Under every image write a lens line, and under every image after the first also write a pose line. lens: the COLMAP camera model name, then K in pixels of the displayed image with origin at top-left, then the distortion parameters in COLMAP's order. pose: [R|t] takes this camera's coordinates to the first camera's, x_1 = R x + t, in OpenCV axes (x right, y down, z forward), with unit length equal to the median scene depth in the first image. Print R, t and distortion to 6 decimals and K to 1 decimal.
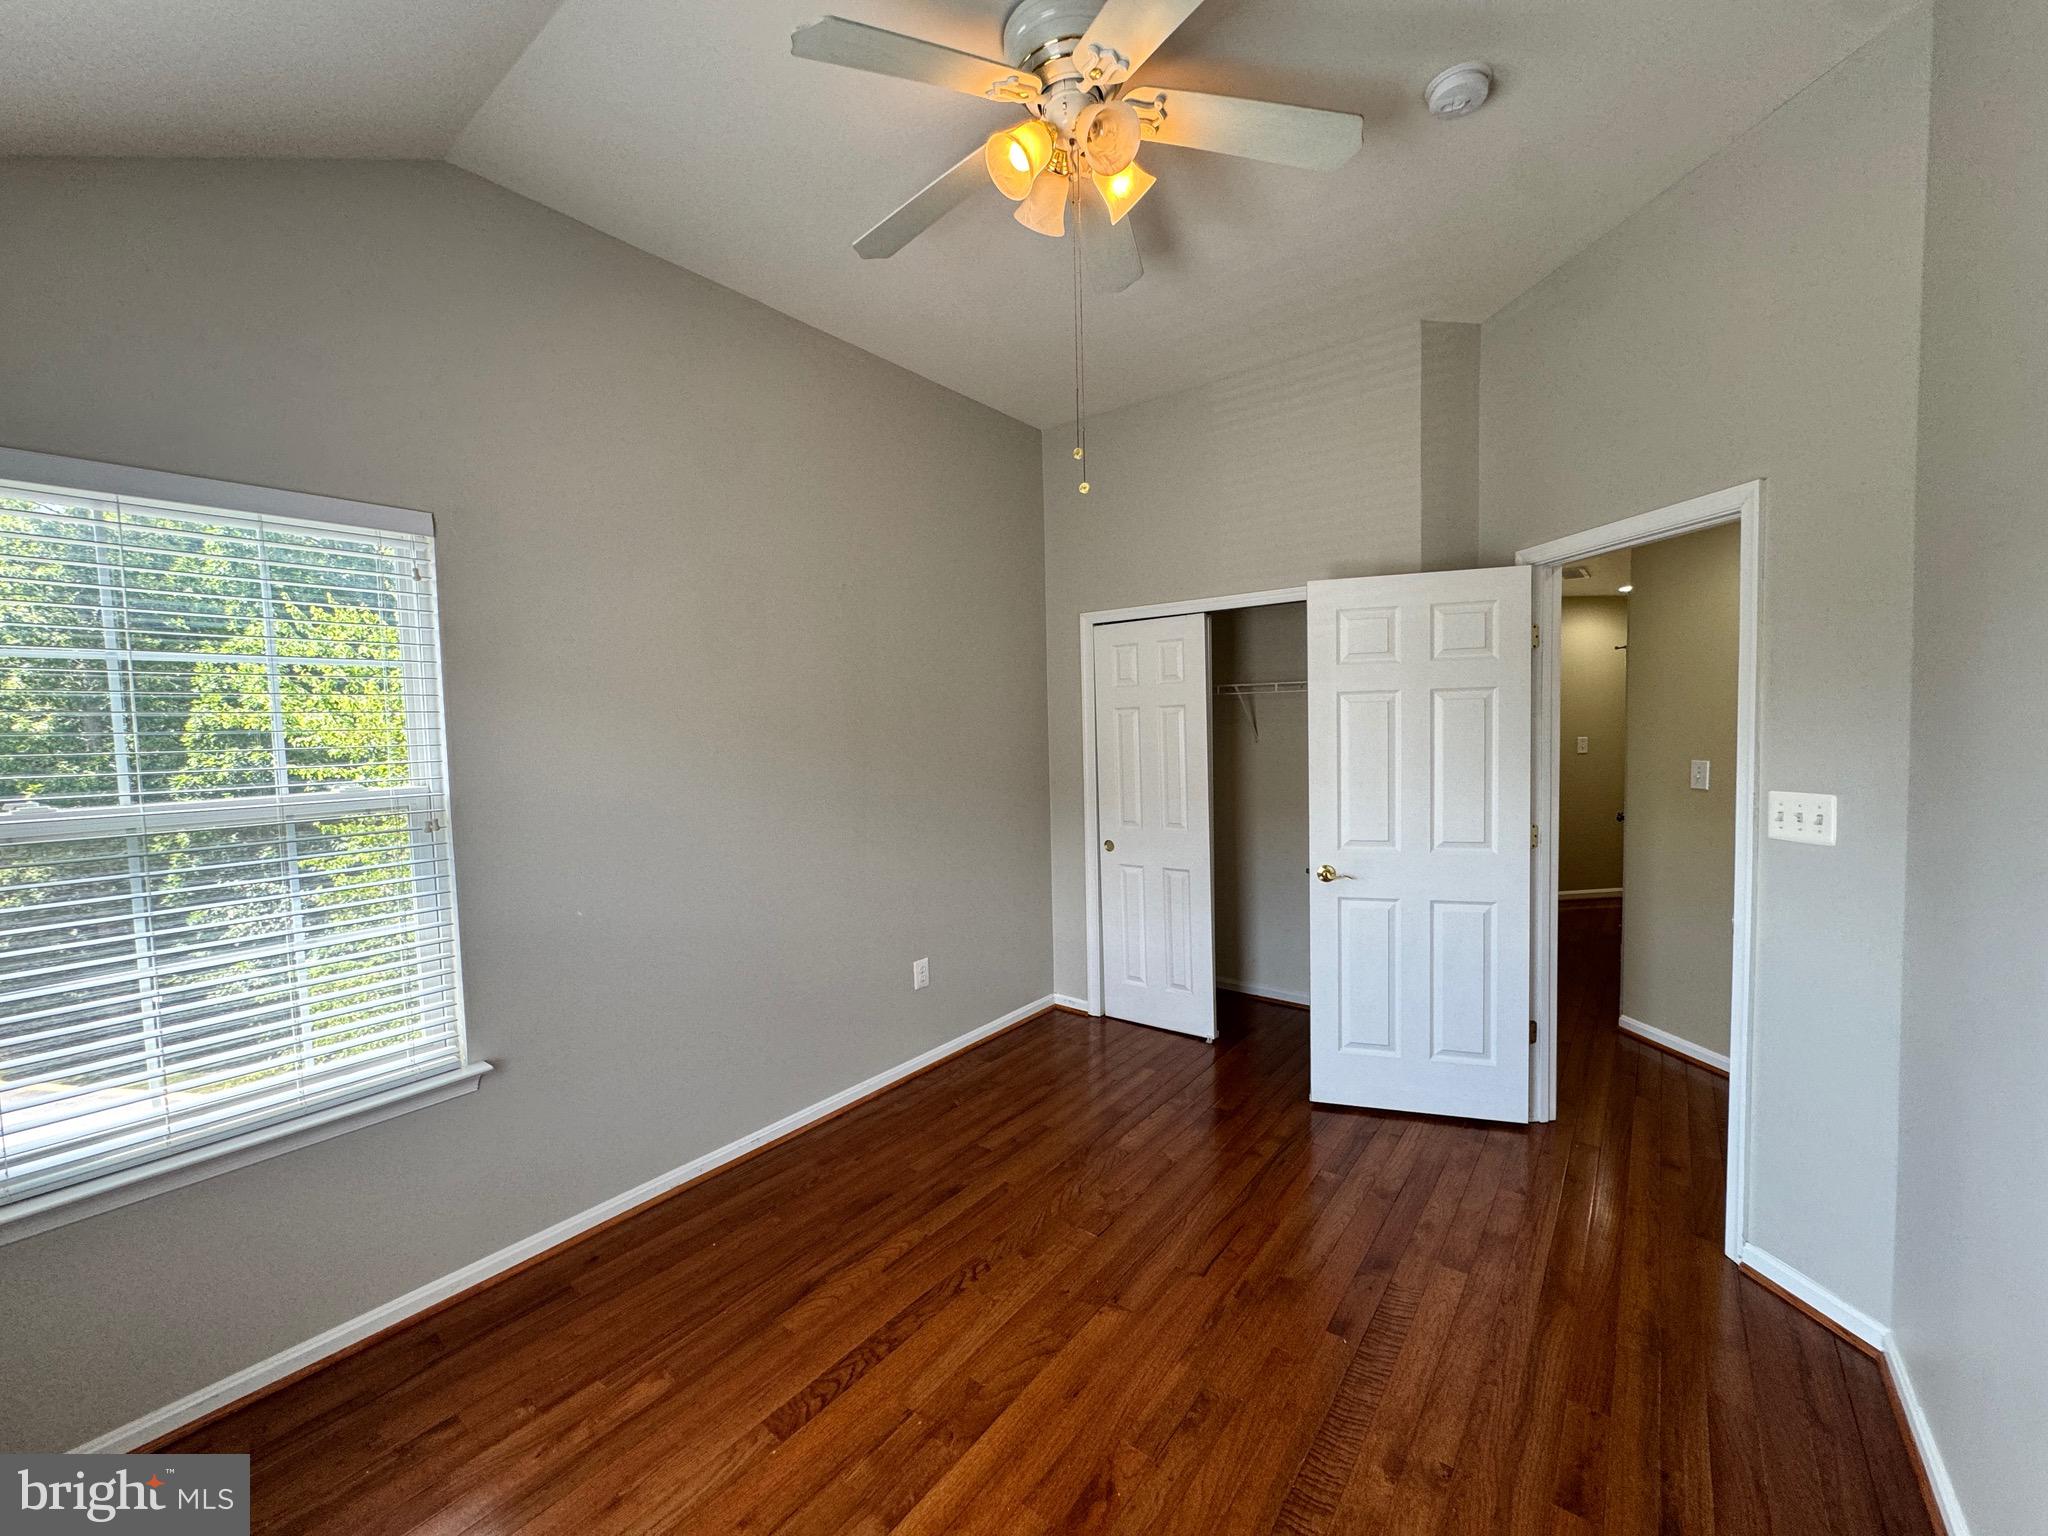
lens RADIAL K [[818.3, 0, 1019.2], [0, 818.3, 773.4], [0, 0, 1]] dist [-0.001539, -0.000516]
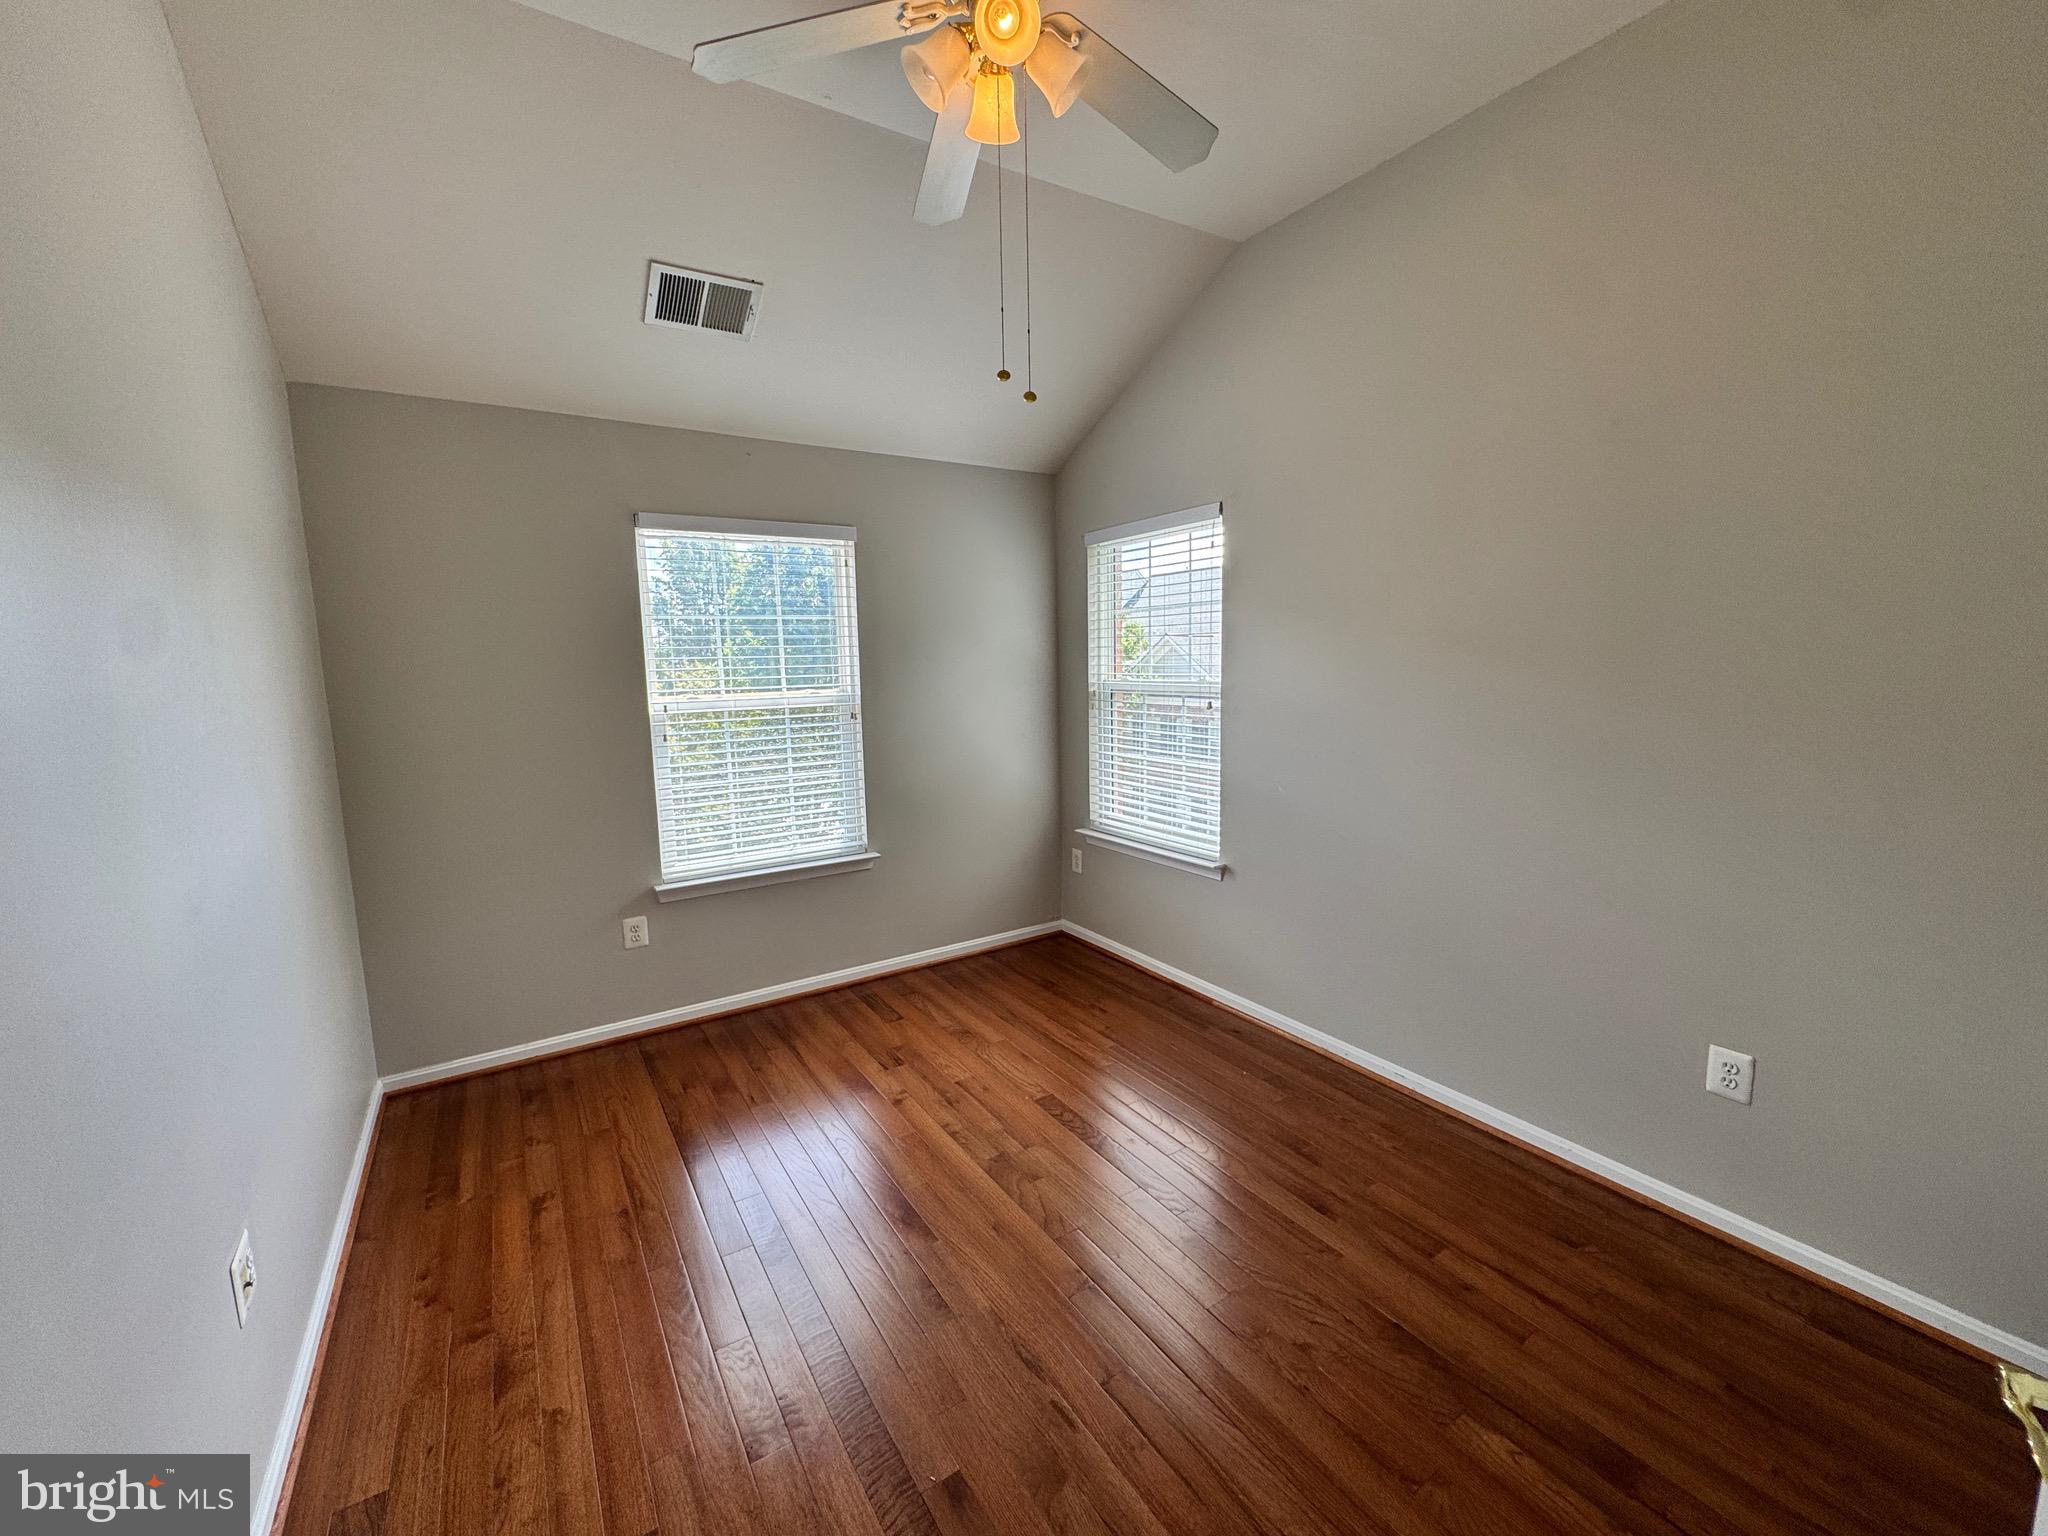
lens RADIAL K [[818.3, 0, 1013.1], [0, 818.3, 763.3], [0, 0, 1]] dist [-0.001539, -0.000516]
pose [[-0.338731, 0.150671, -0.928741, 0.821577], [-0.023374, 0.985443, 0.168394, -0.076878], [0.940593, 0.078749, -0.330278, 1.063117]]
